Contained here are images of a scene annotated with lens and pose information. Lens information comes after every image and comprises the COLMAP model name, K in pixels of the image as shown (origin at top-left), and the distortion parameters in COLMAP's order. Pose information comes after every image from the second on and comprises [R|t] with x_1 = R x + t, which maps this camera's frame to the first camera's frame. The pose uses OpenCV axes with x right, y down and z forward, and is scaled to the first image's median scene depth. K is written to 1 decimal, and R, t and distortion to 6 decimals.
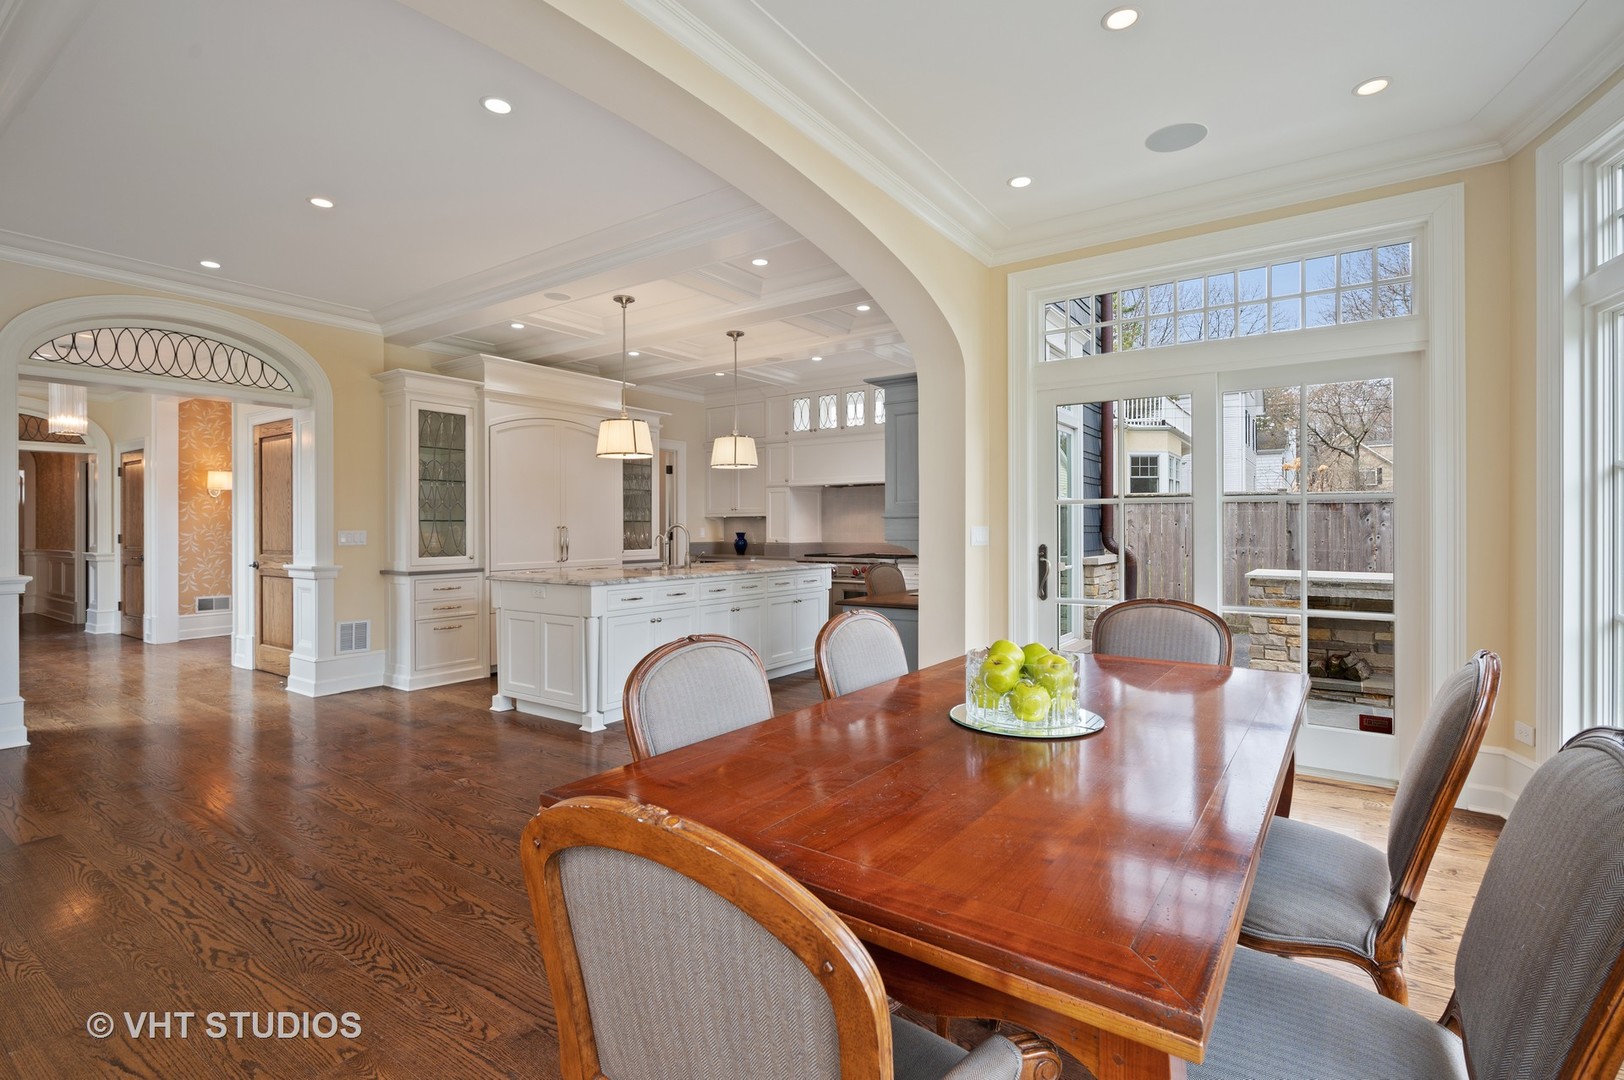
lens RADIAL K [[758.5, 0, 817.0], [0, 758.5, 531.0], [0, 0, 1]] dist [0.001321, 0.000433]
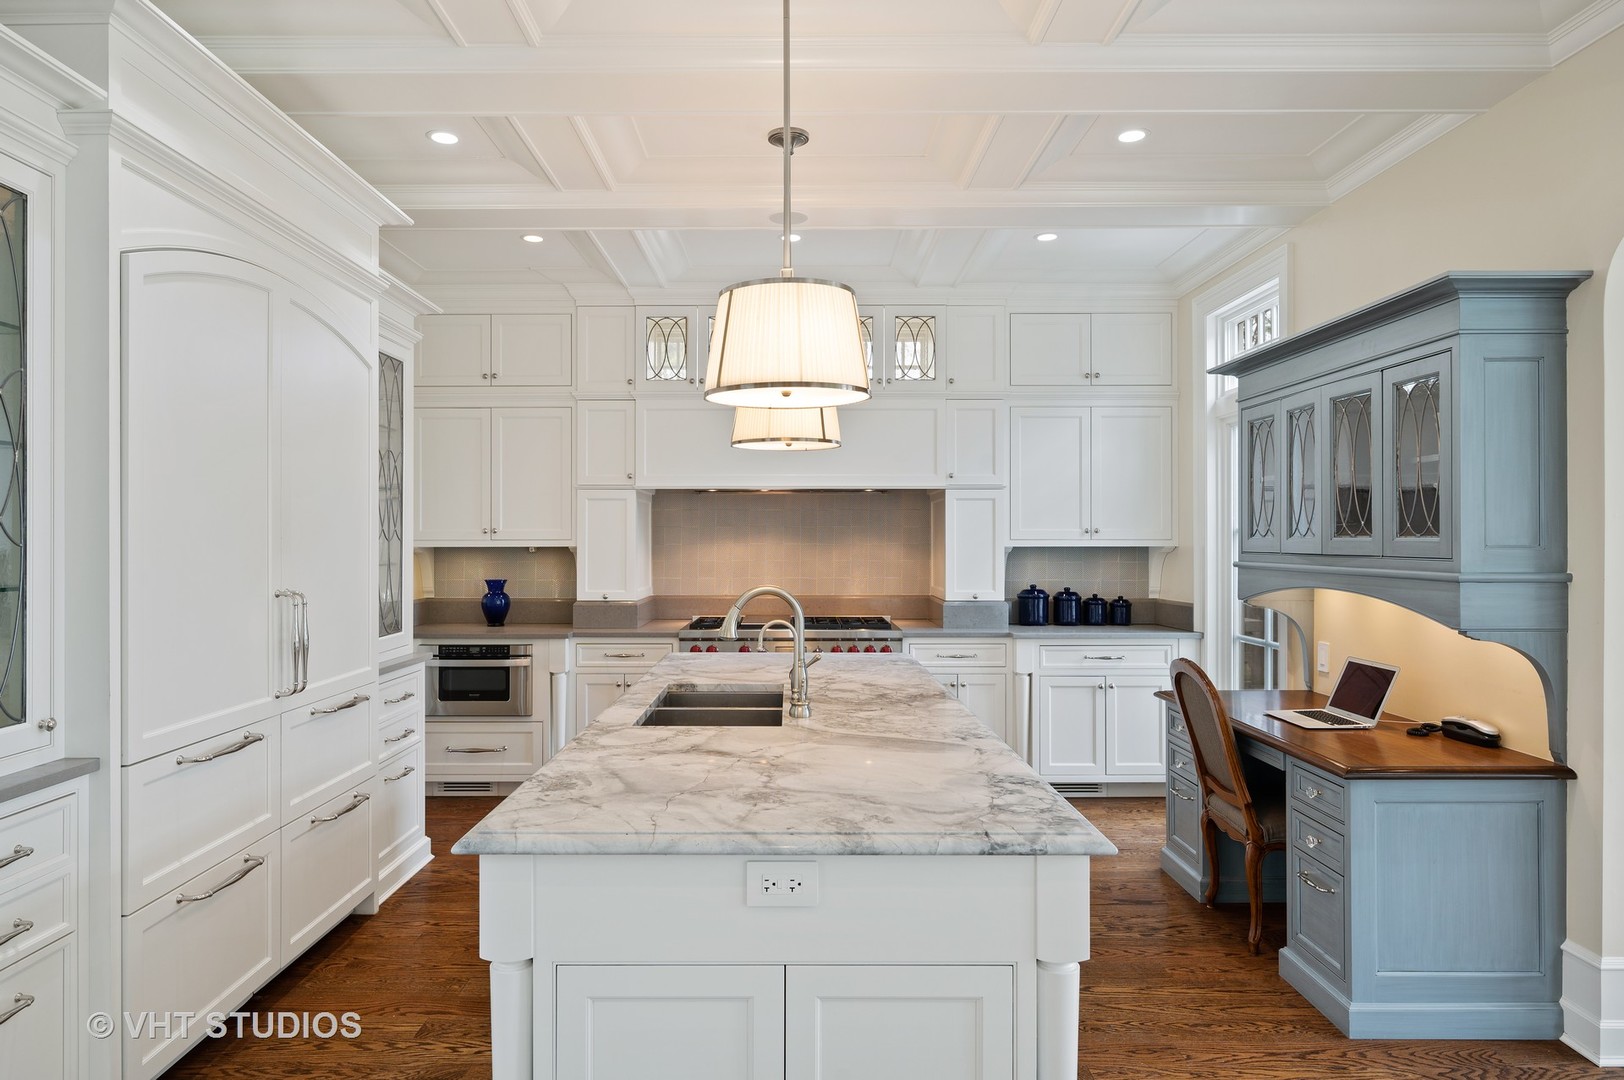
lens RADIAL K [[970.3, 0, 809.1], [0, 970.3, 535.8], [0, 0, 1]] dist [-0.001259, -0.000334]
pose [[0.822077, 0.004303, 0.569359, -0.800082], [0.002233, 0.999939, -0.010781, -0.052661], [-0.569371, 0.010134, 0.822018, 1.052057]]
